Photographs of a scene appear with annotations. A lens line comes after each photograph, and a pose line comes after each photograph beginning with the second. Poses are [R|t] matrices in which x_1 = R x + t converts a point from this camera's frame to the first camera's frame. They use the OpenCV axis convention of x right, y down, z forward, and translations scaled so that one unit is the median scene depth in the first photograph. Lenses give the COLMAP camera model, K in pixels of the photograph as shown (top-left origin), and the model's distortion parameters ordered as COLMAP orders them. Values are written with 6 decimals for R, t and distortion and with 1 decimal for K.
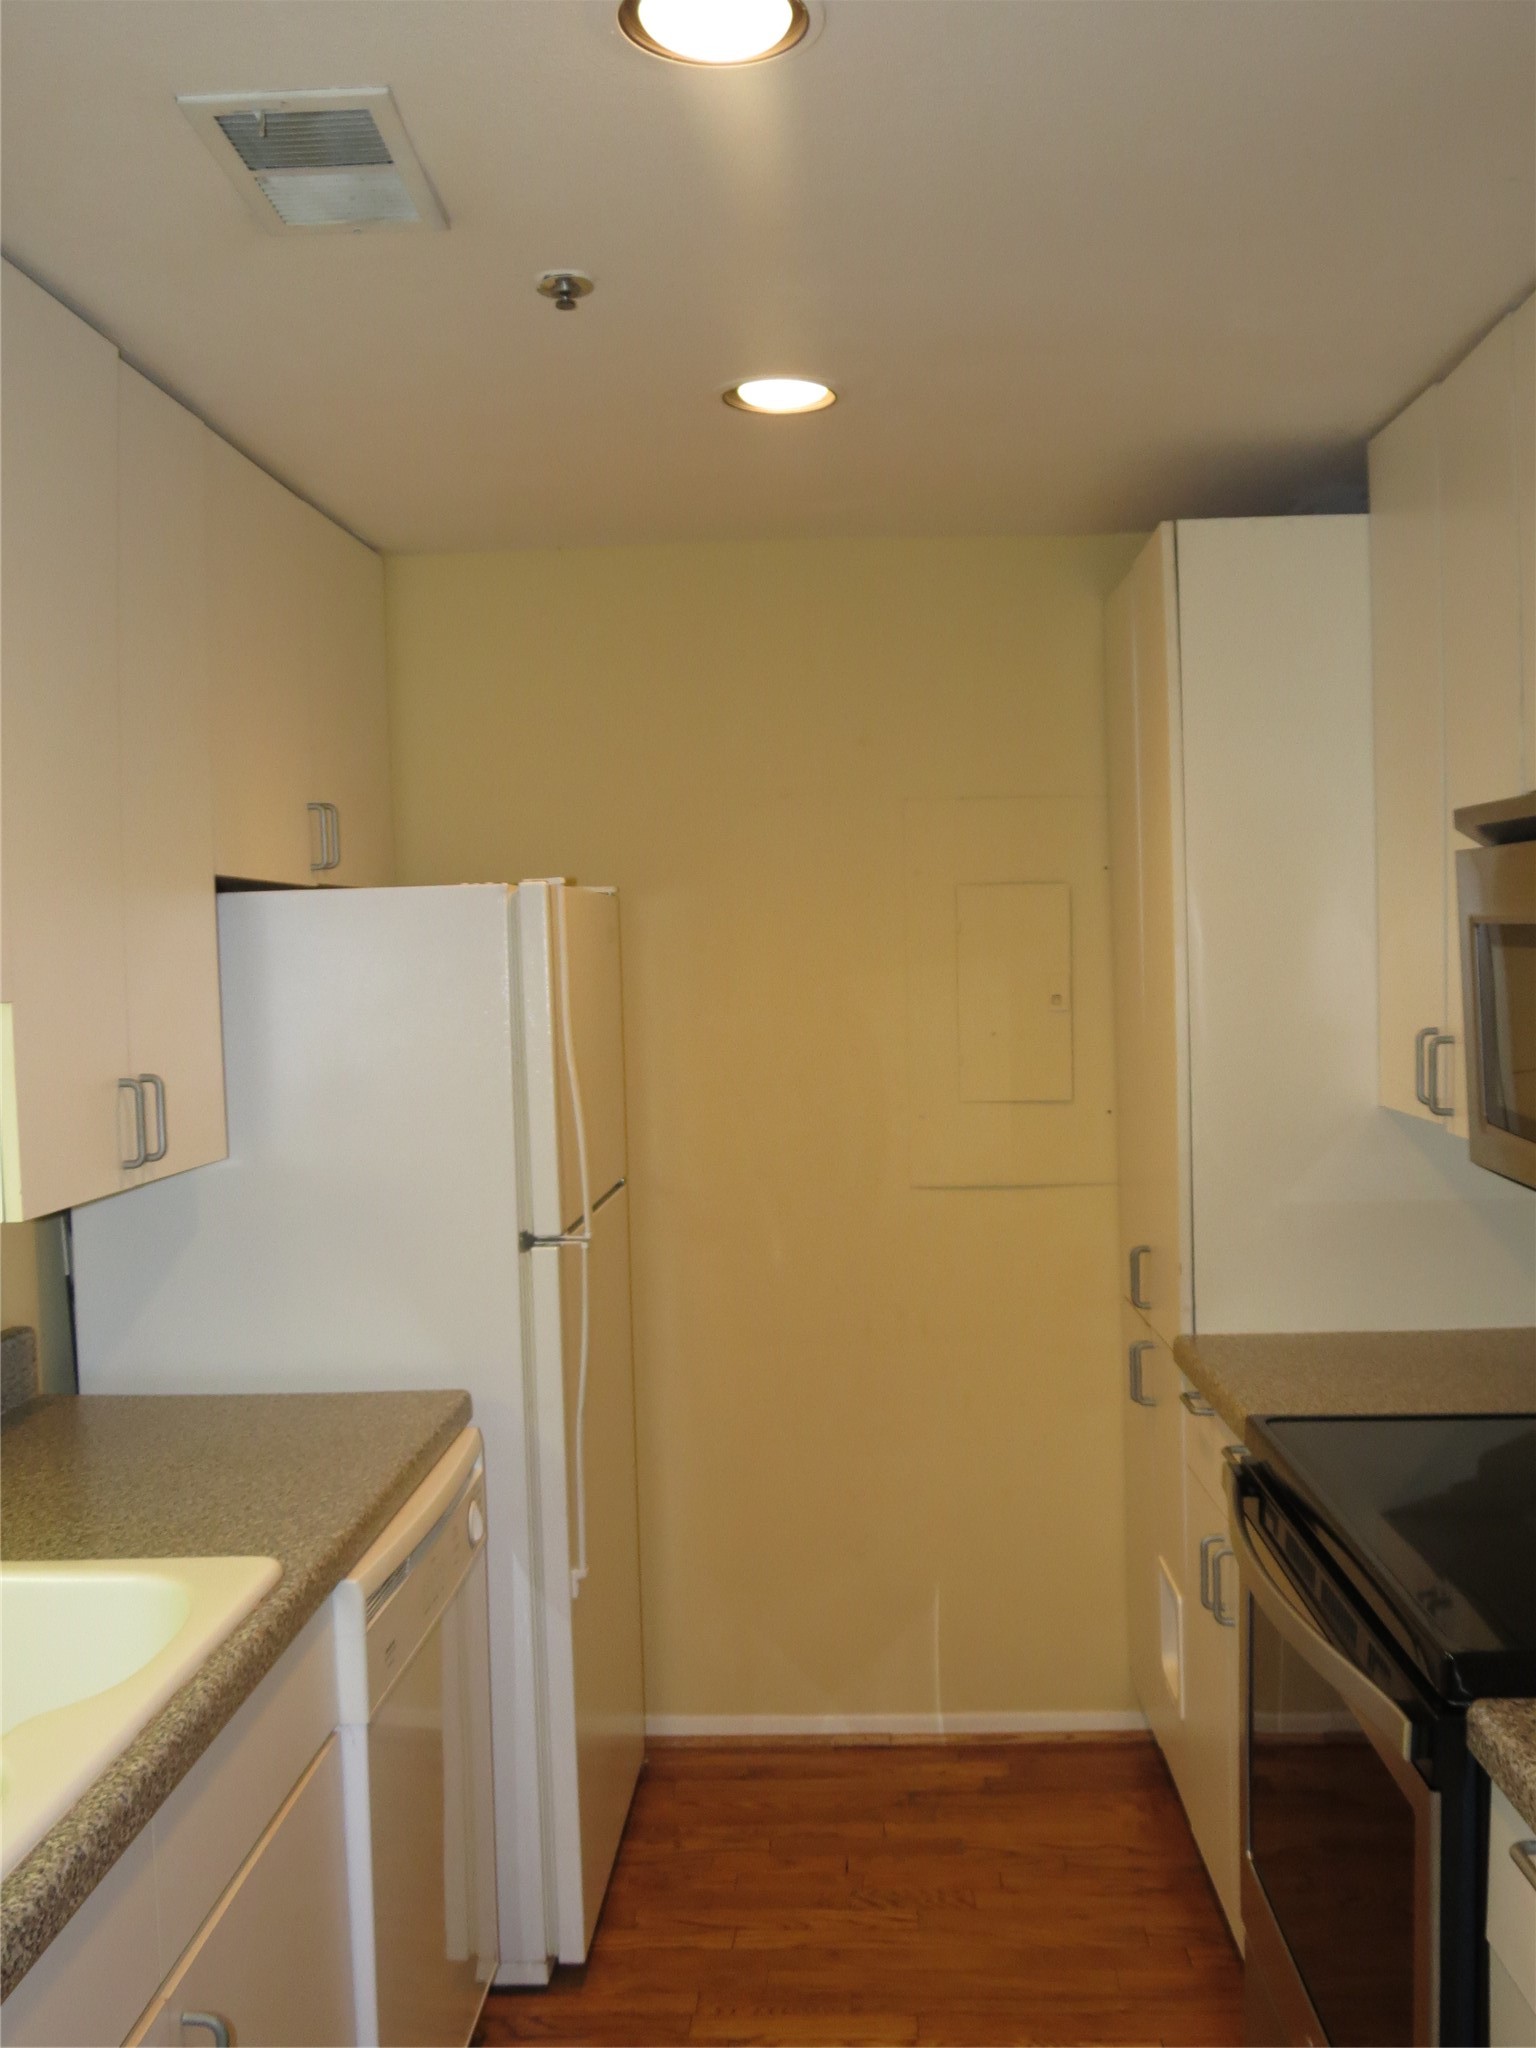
lens RADIAL K [[1854.3, 0, 768.0], [0, 1854.3, 1024.0], [0, 0, 1]] dist [-0.074181, 0.056710]
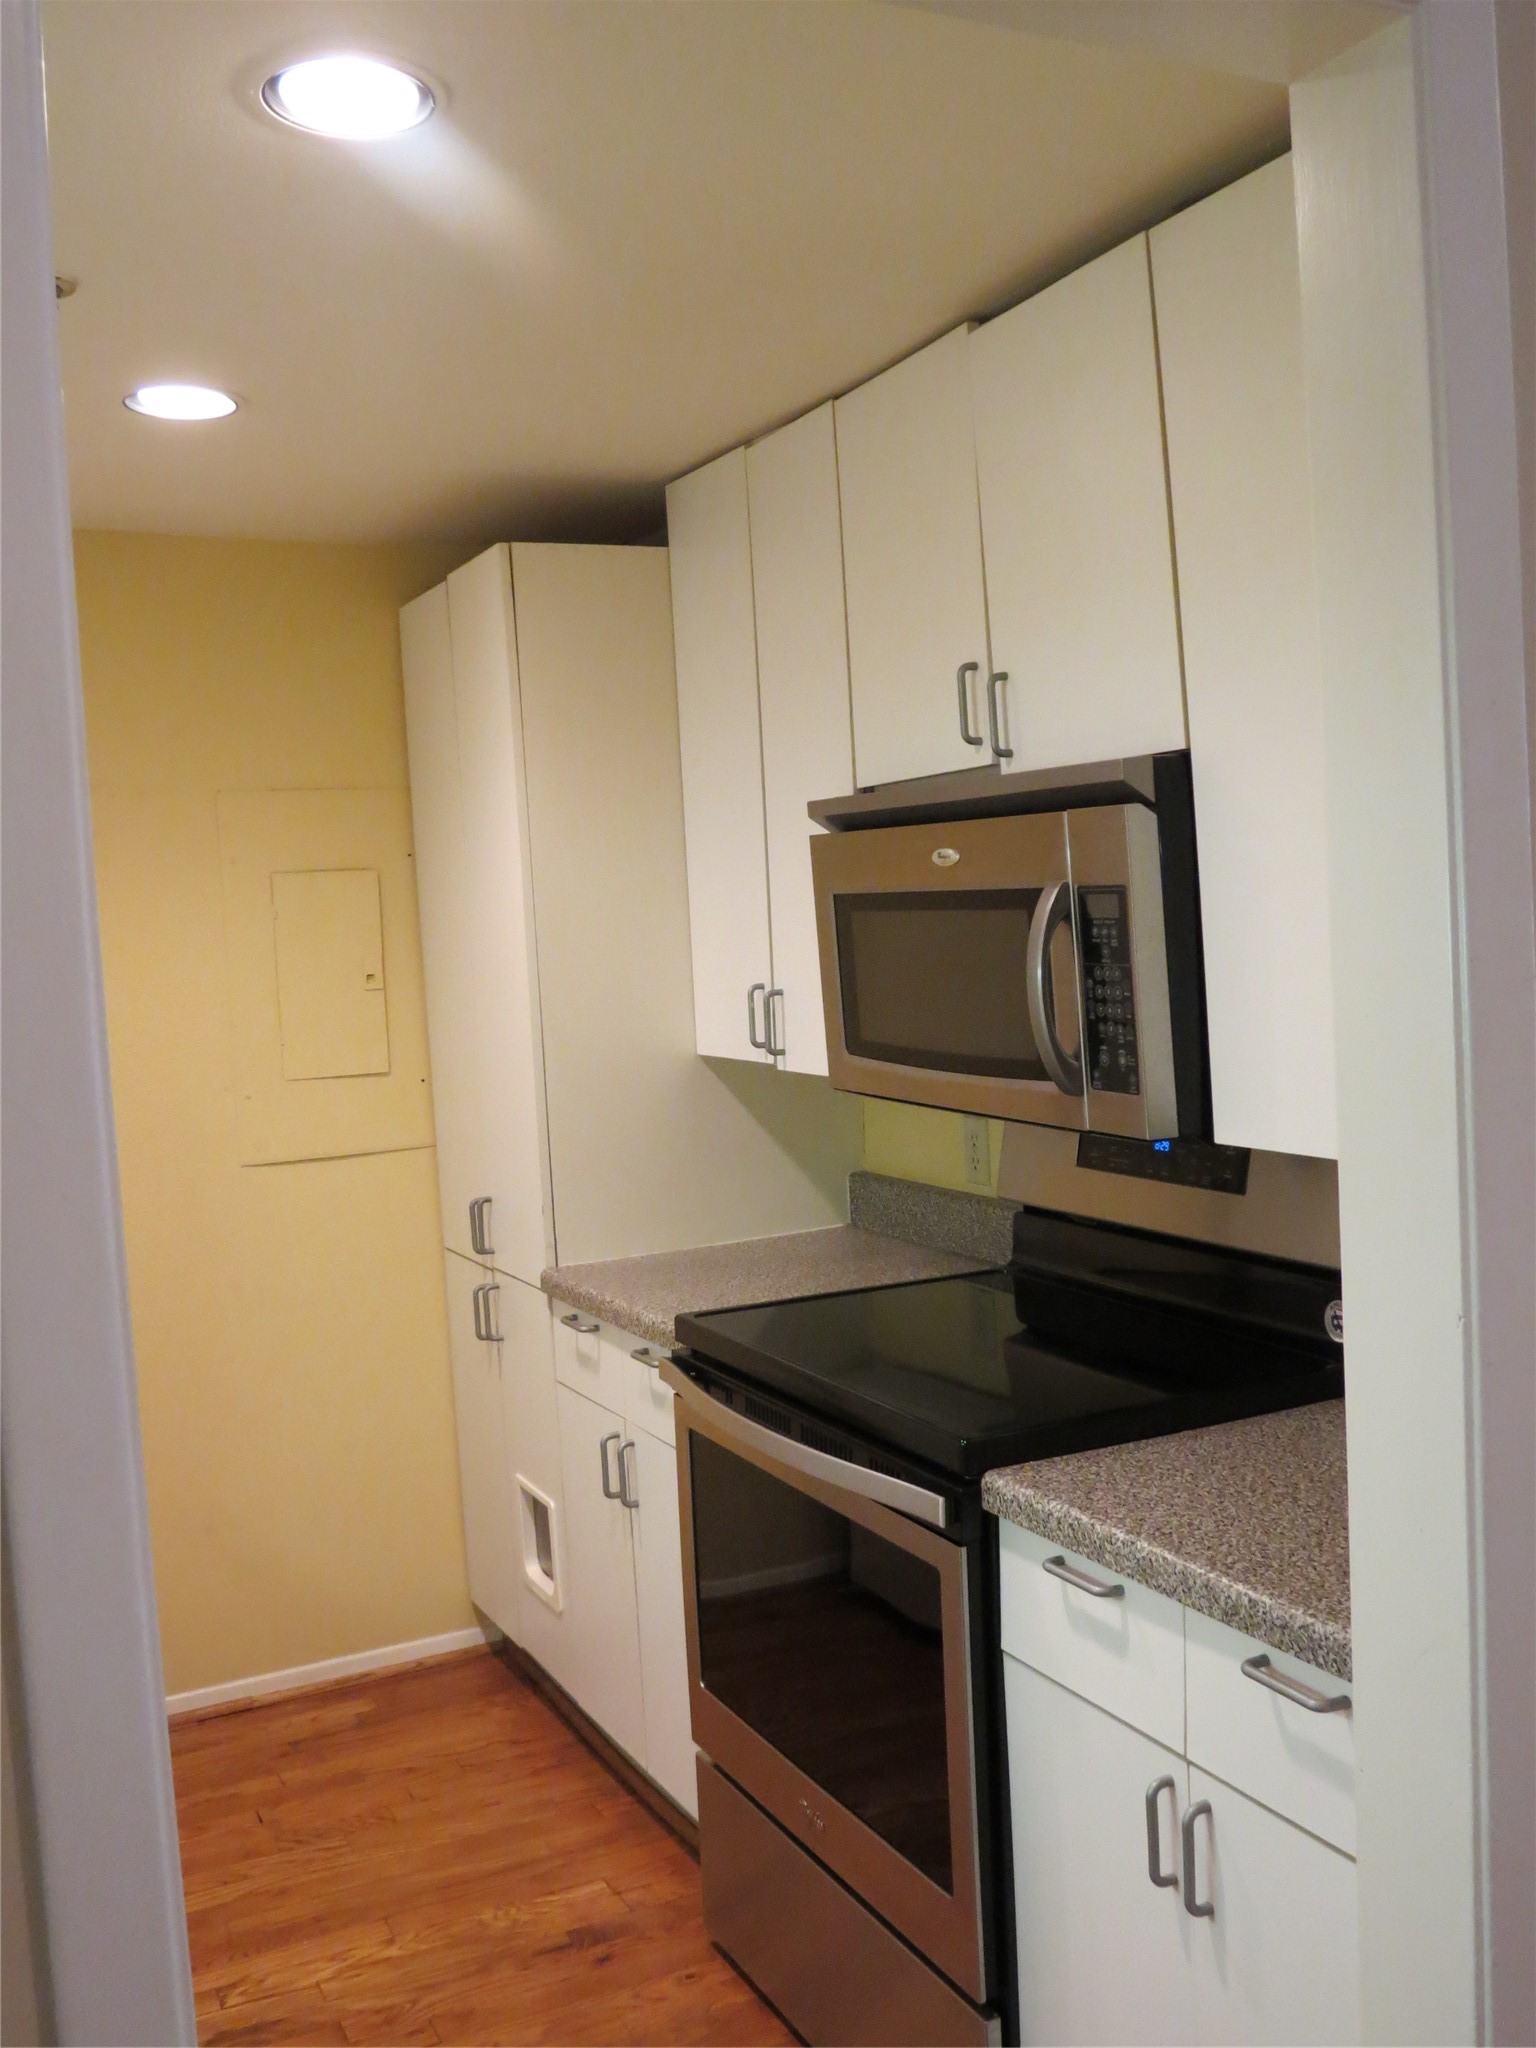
lens RADIAL K [[1854.3, 0, 768.0], [0, 1854.3, 1024.0], [0, 0, 1]] dist [-0.074181, 0.056710]
pose [[0.872260, -0.048732, 0.486609, -0.196809], [0.046633, 0.998777, 0.016433, 0.007206], [-0.486815, 0.008358, 0.873465, -0.051421]]
